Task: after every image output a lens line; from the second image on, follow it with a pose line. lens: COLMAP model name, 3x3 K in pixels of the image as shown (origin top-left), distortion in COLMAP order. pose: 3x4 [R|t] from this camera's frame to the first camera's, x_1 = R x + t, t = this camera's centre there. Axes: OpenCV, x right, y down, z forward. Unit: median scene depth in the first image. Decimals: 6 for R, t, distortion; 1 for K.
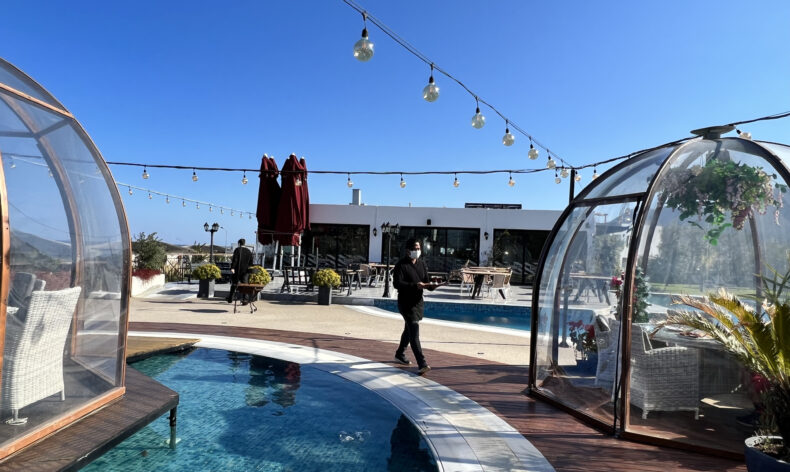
lens RADIAL K [[515.1, 0, 395.0], [0, 515.1, 236.0], [0, 0, 1]] dist [-0.024732, 0.002742]
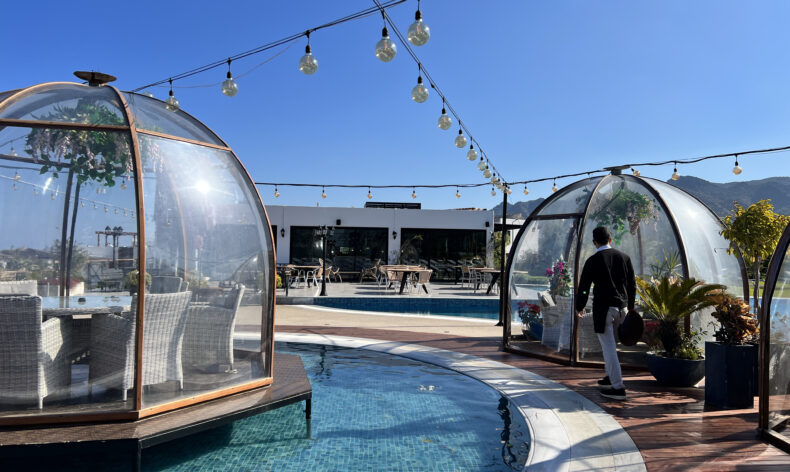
lens RADIAL K [[568.0, 0, 395.0], [0, 568.0, 236.0], [0, 0, 1]] dist [0.006853, -0.001020]
pose [[0.970428, -0.014383, 0.240961, -0.157985], [0.013125, 0.999891, 0.006825, -0.010389], [-0.241033, -0.003460, 0.970511, -0.178017]]
